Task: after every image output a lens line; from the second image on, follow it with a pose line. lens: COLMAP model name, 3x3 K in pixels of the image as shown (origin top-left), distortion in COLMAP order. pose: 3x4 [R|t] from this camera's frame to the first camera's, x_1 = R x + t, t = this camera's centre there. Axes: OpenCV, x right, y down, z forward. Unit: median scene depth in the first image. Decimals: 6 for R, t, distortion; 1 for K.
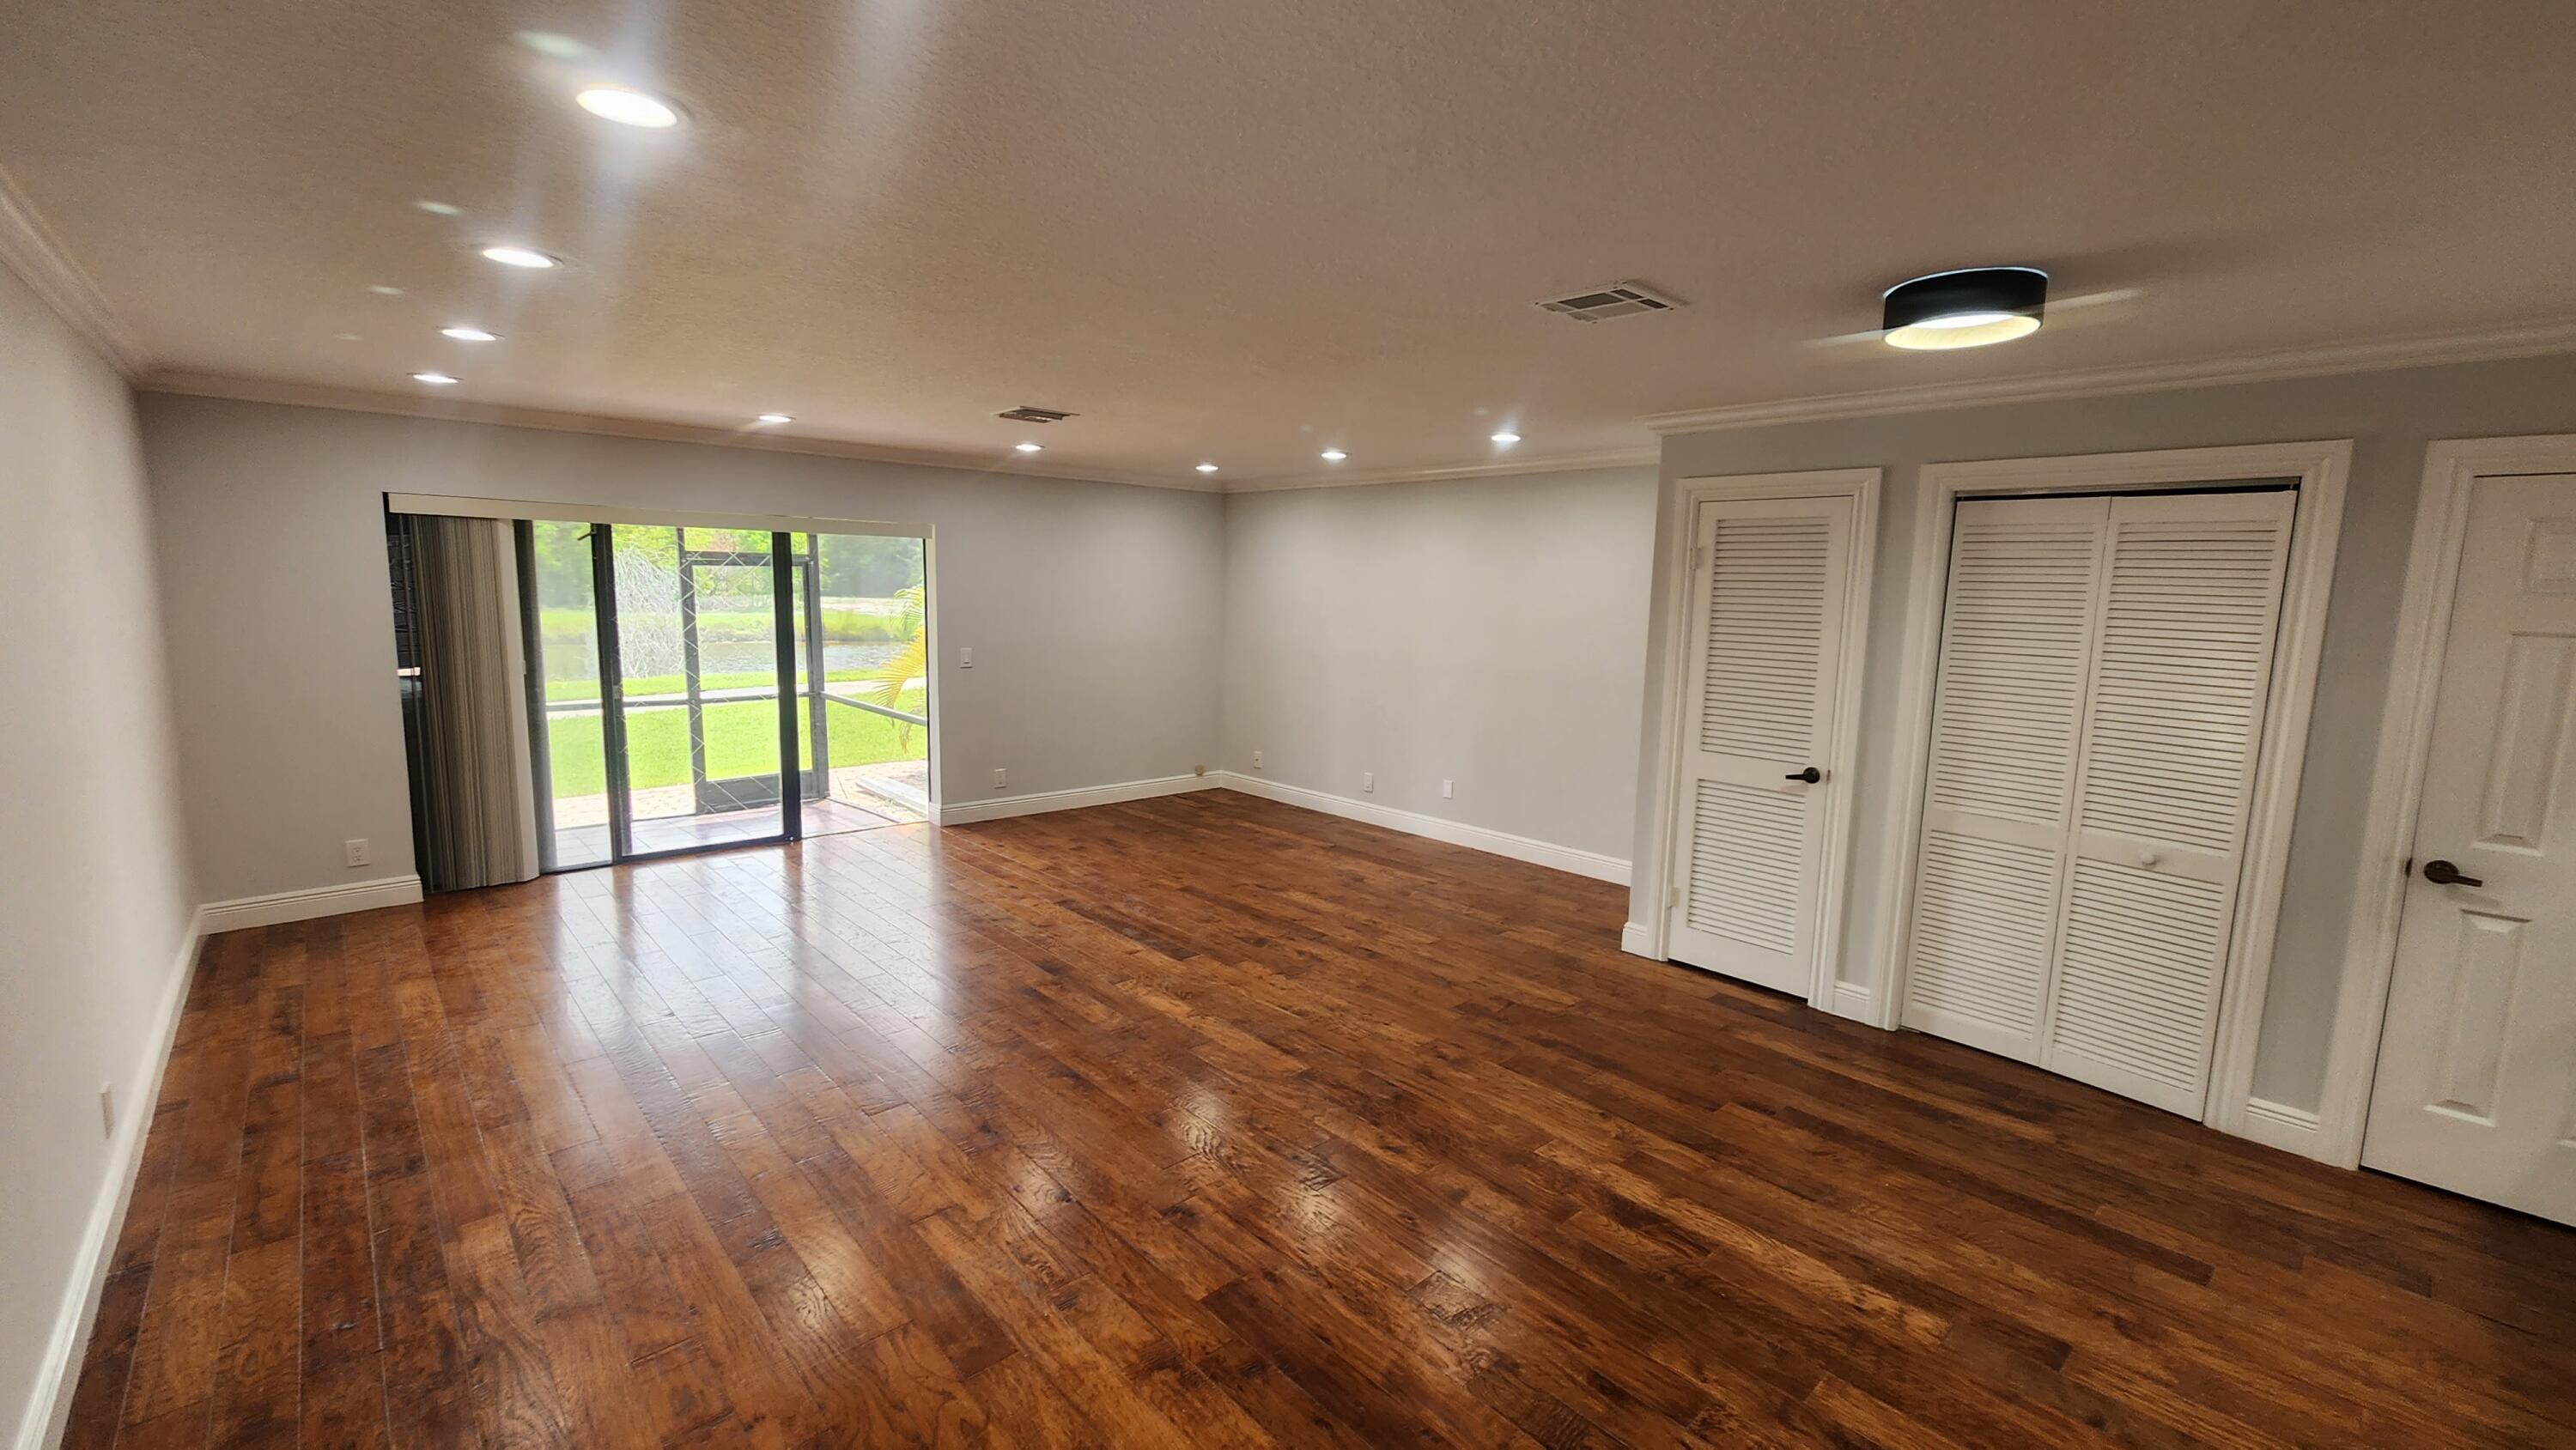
lens RADIAL K [[1052.6, 0, 1297.4], [0, 1052.6, 732.5], [0, 0, 1]] dist [0.002710, 0.000161]
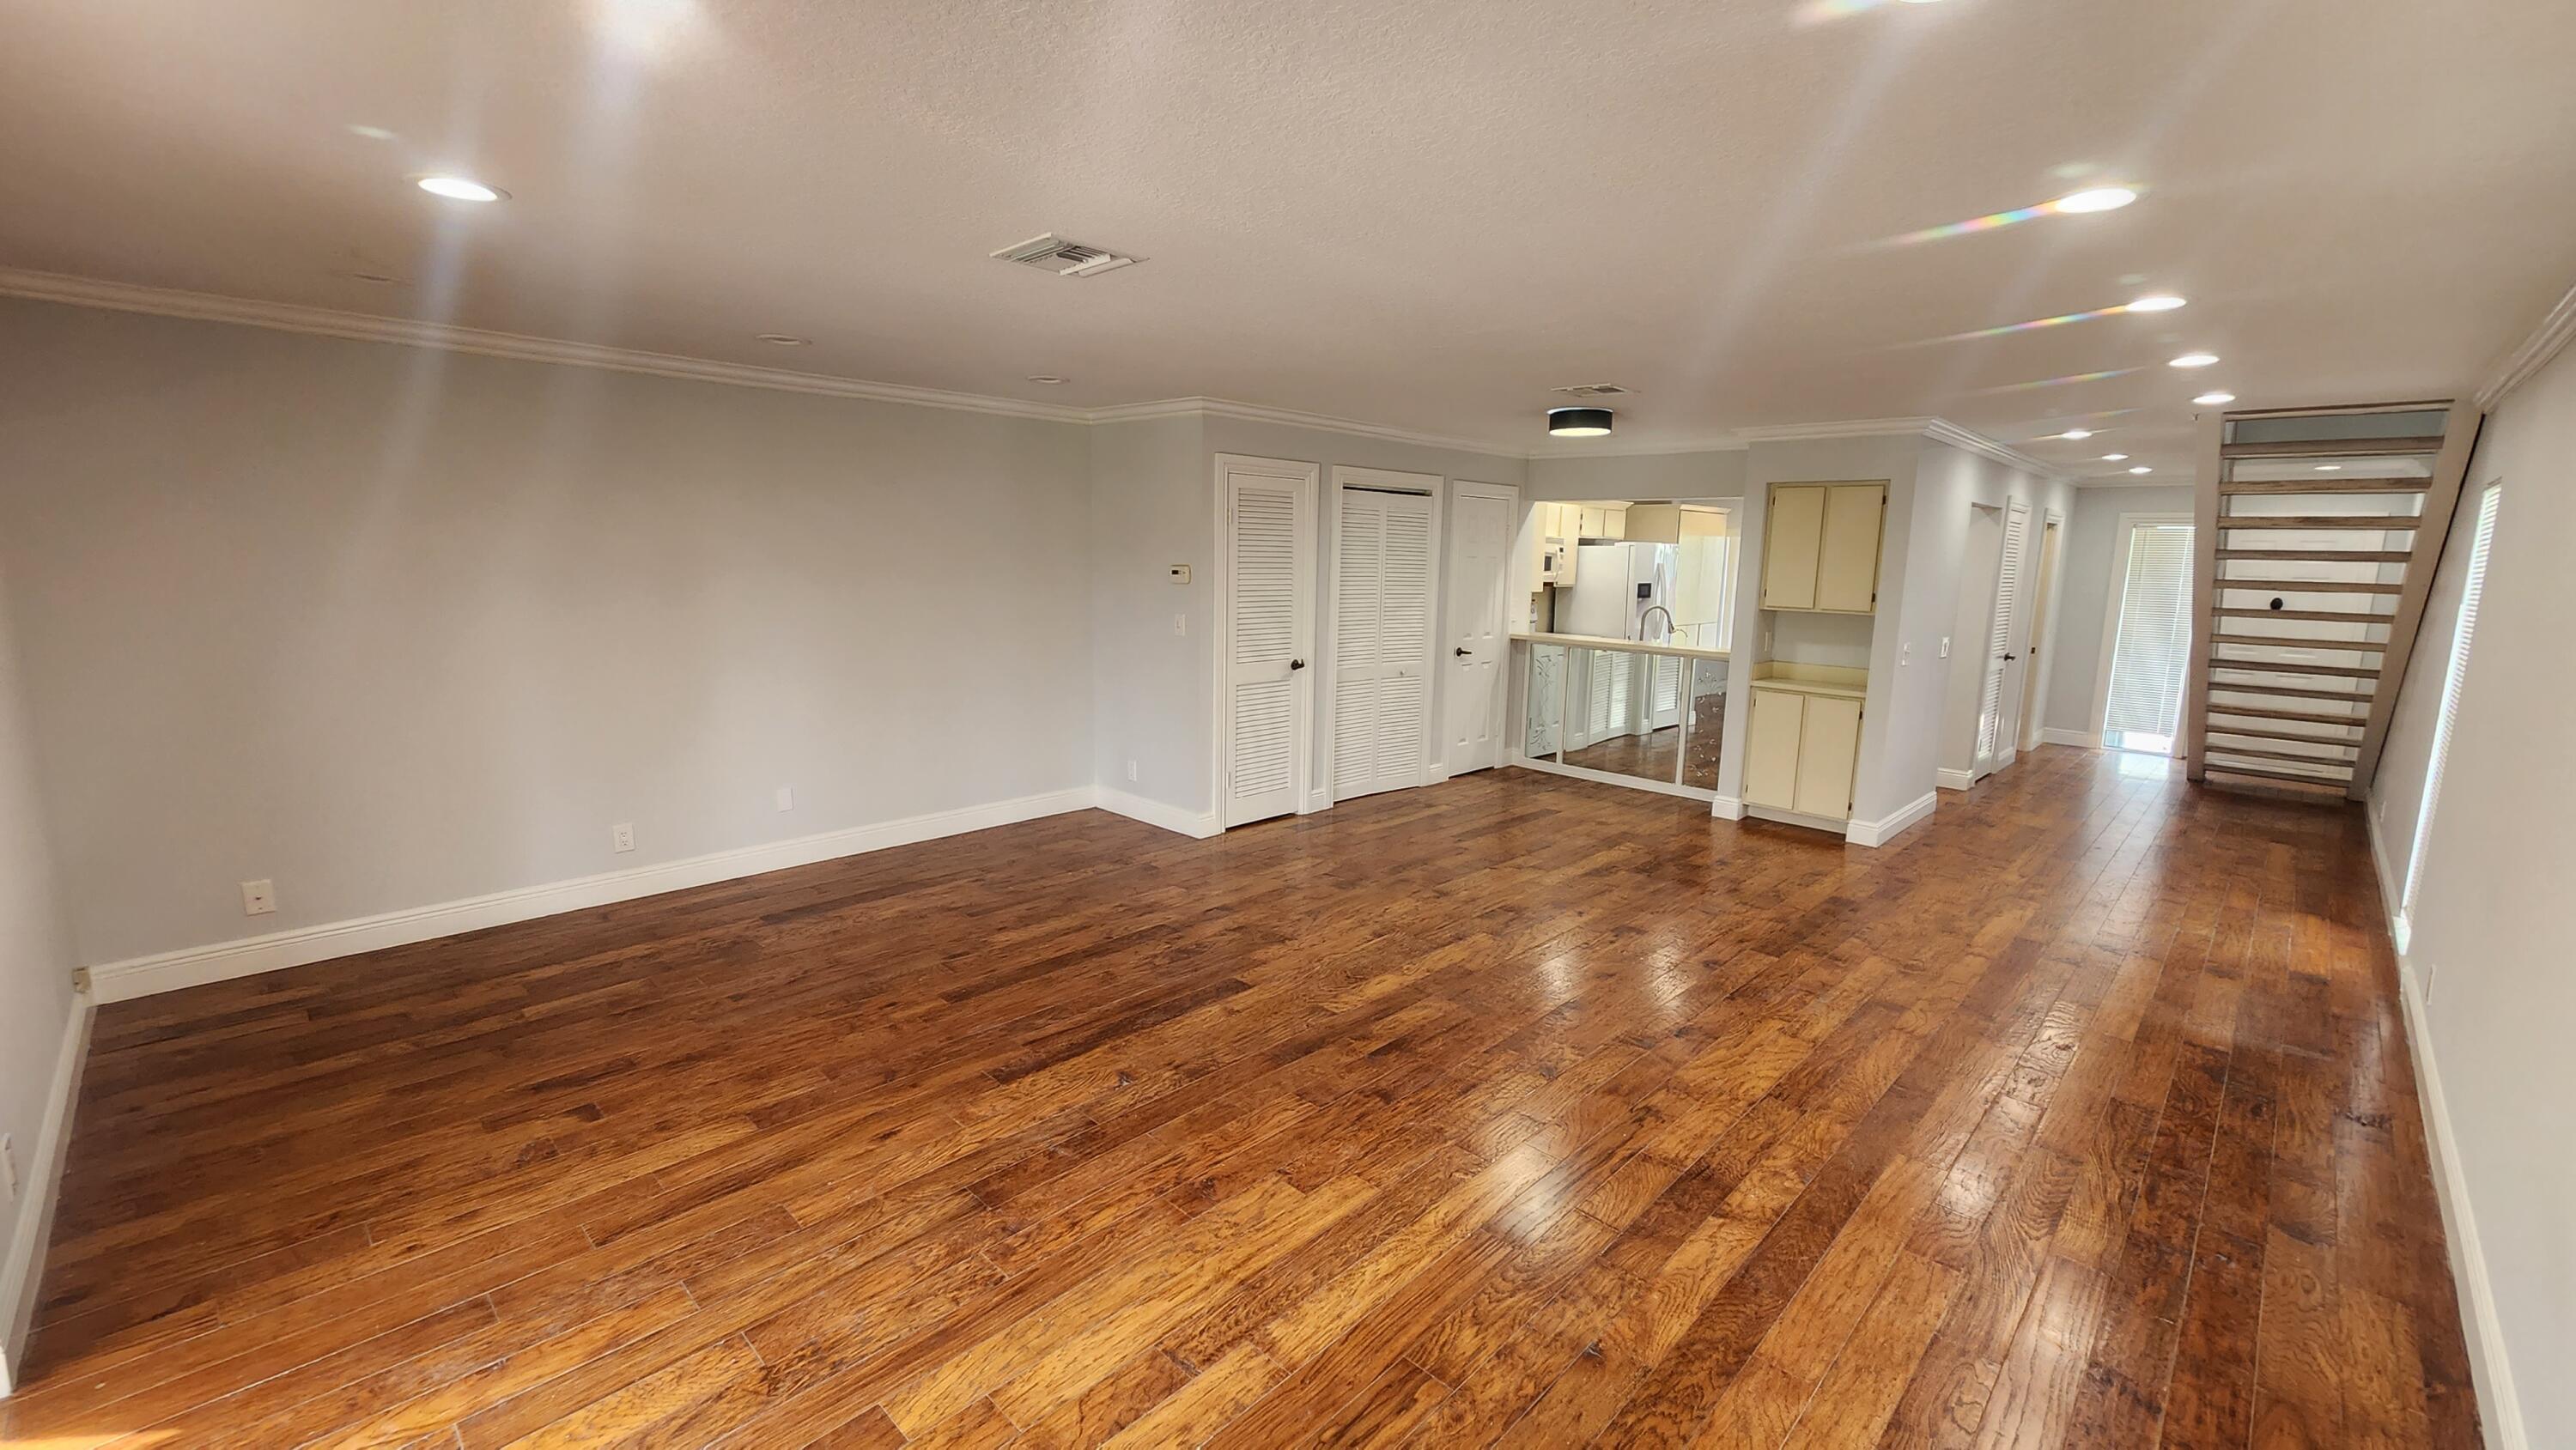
lens RADIAL K [[1052.6, 0, 1297.4], [0, 1052.6, 713.4], [0, 0, 1]] dist [0.002710, 0.000161]
pose [[-0.056130, -0.180414, 0.981988, -1.003080], [0.118951, 0.975325, 0.185989, -0.170121], [-0.991312, 0.127248, -0.033285, 1.056573]]
